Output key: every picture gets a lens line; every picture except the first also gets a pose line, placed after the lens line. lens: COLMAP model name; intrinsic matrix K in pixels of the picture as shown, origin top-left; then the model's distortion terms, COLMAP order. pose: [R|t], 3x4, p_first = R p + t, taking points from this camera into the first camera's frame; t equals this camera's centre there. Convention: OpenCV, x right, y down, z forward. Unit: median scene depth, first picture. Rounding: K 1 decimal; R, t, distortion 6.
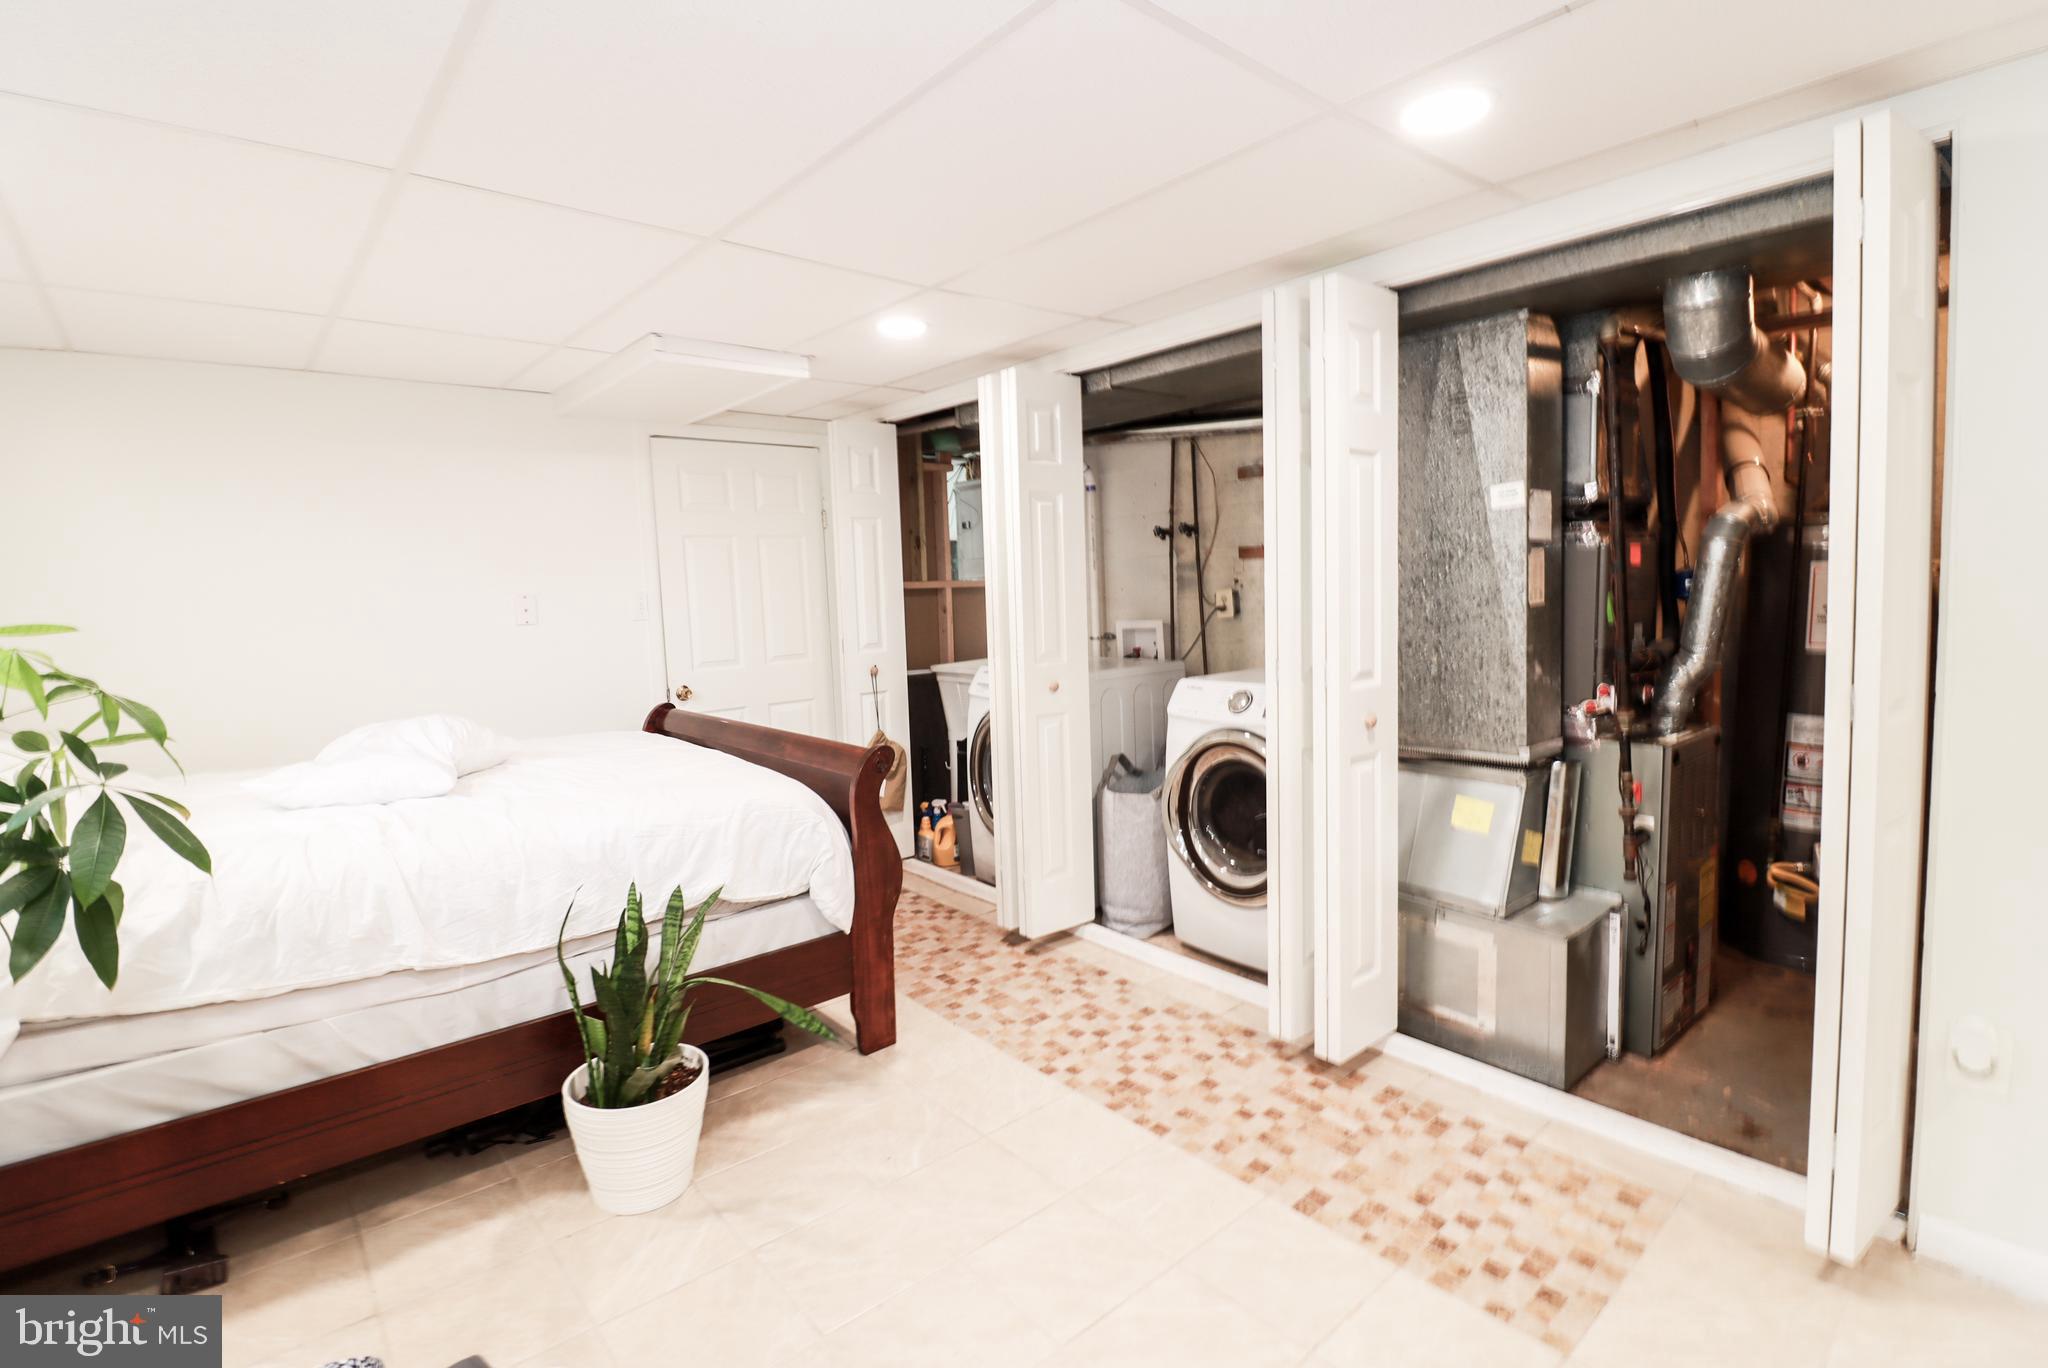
lens RADIAL K [[962.0, 0, 1021.1], [0, 962.0, 659.3], [0, 0, 1]] dist [0.001191, -0.016978]
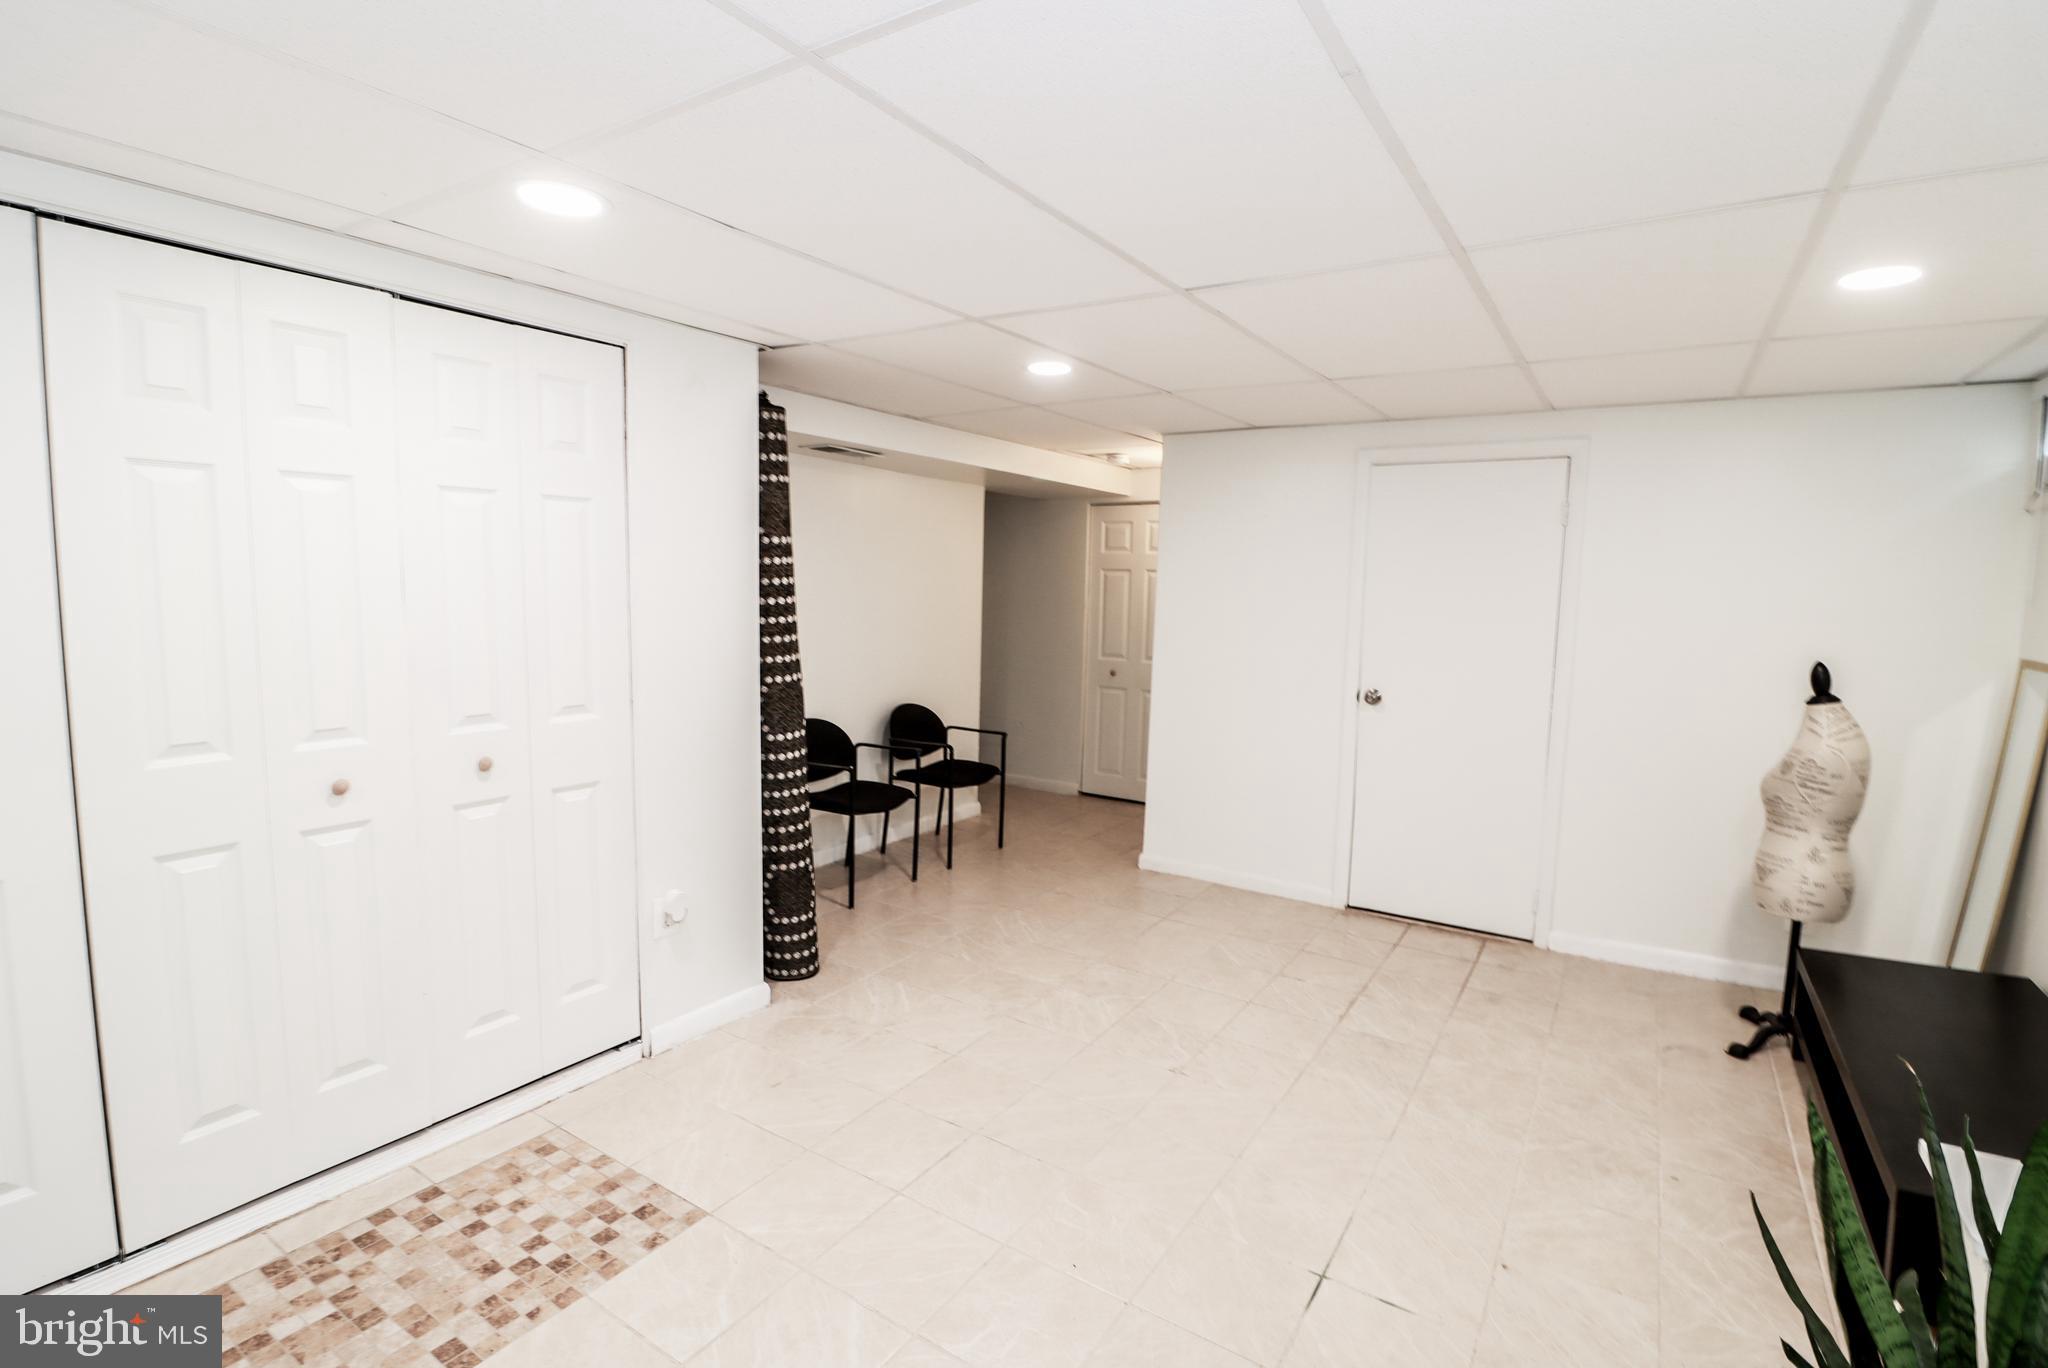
lens RADIAL K [[946.2, 0, 1024.1], [0, 946.2, 667.0], [0, 0, 1]] dist [0.002169, -0.015355]
pose [[-0.277871, -0.060632, 0.958703, -0.479793], [0.062787, 0.994726, 0.081109, -0.069178], [-0.958564, 0.082732, -0.272599, 0.541754]]
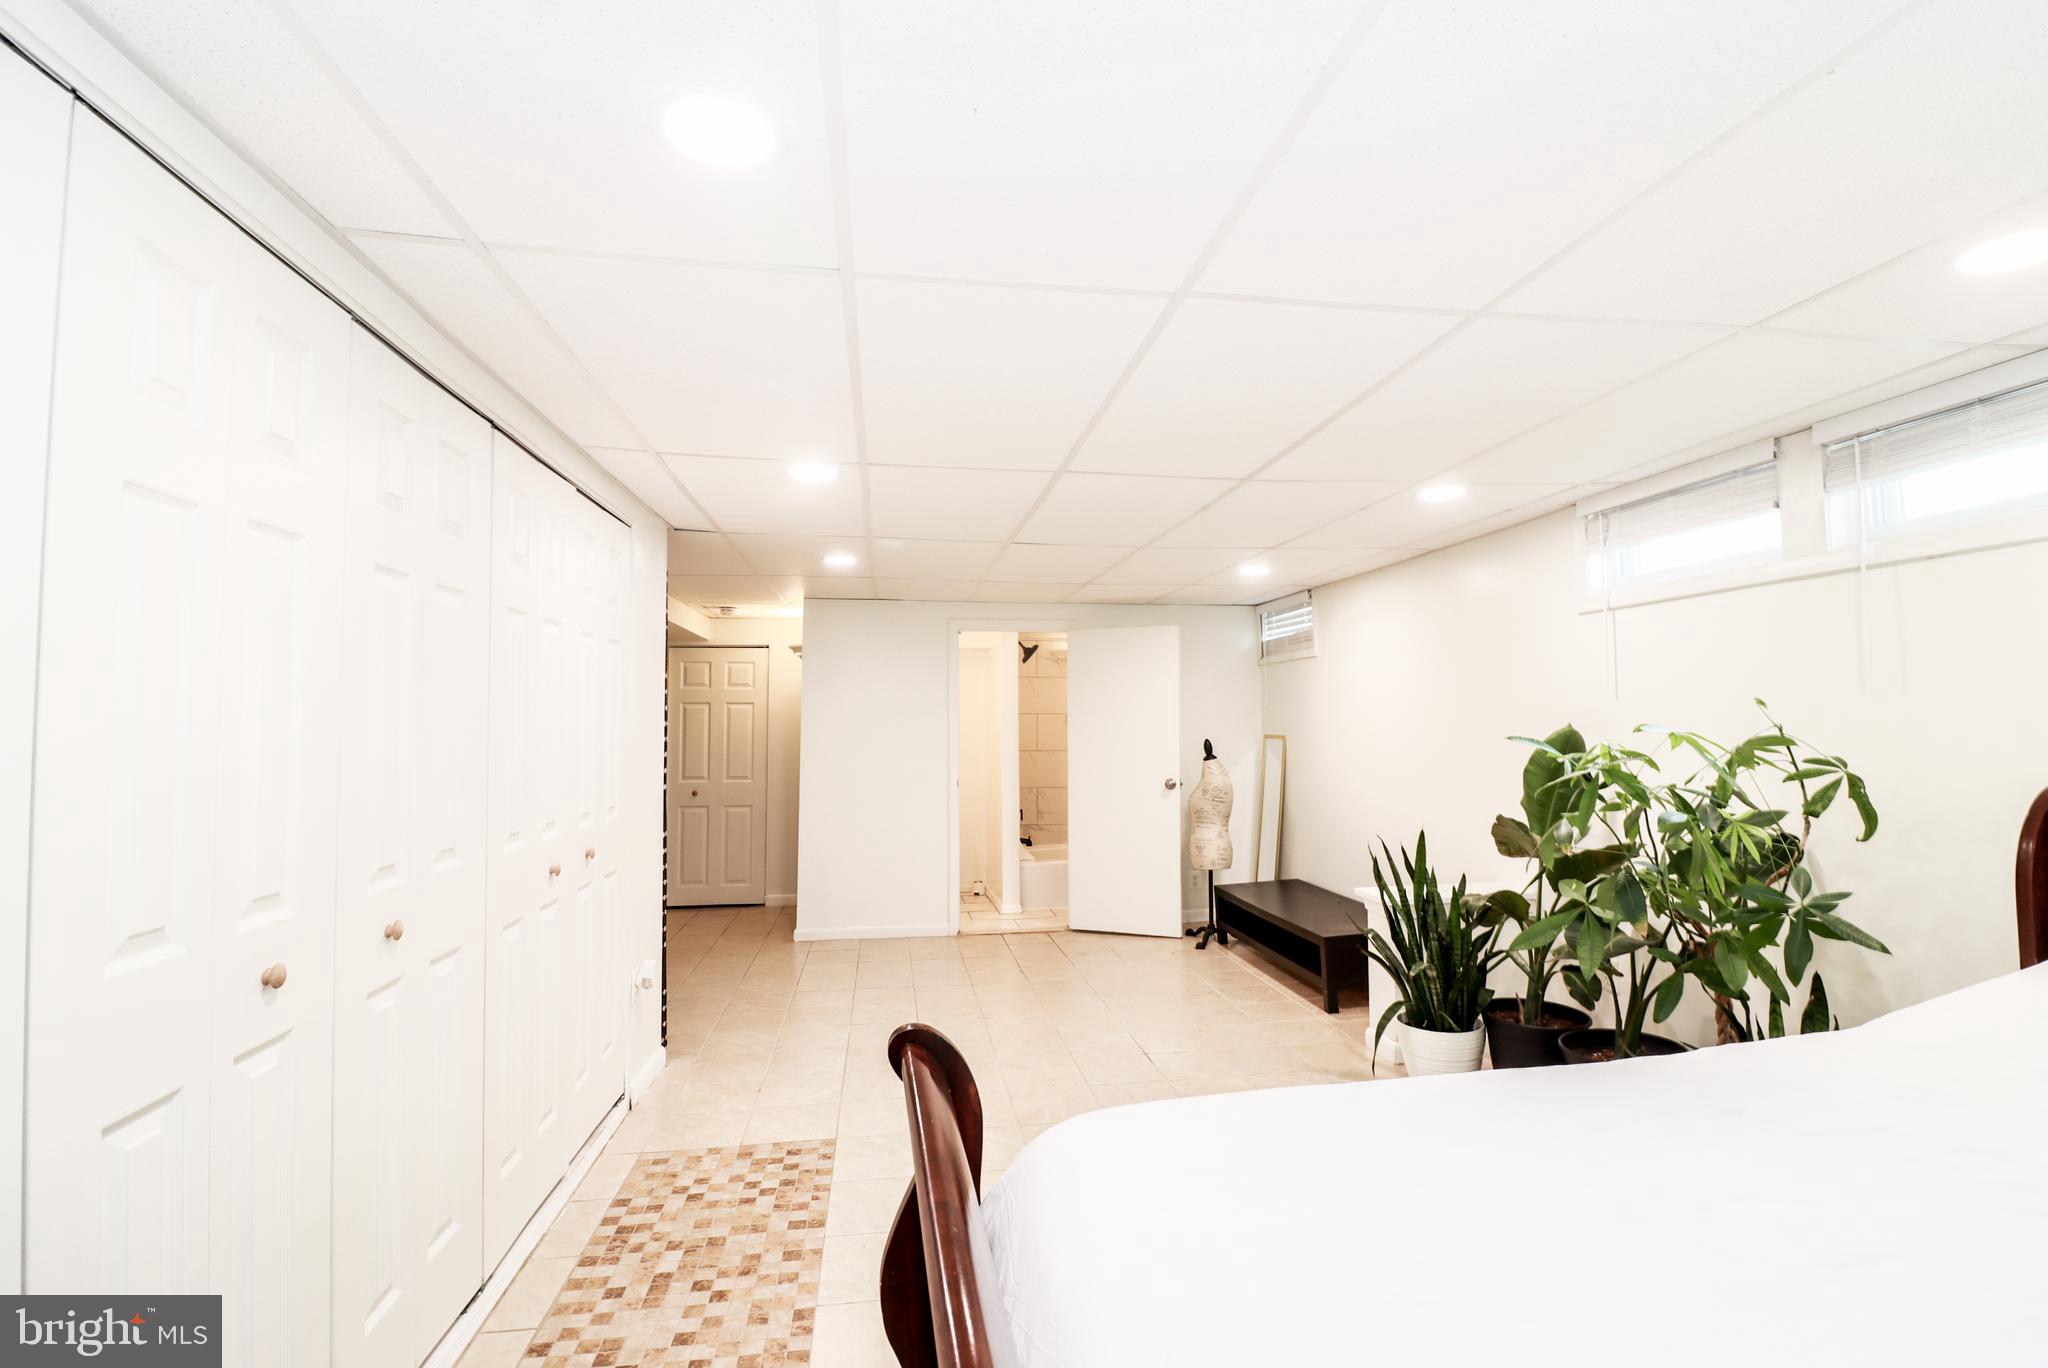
lens RADIAL K [[944.7, 0, 1027.1], [0, 944.7, 670.2], [0, 0, 1]] dist [0.001762, -0.013923]
pose [[-0.847472, 0.069088, 0.526325, -0.511066], [0.075448, 0.997105, -0.009400, -0.101679], [-0.525451, 0.031744, -0.850232, 1.482072]]
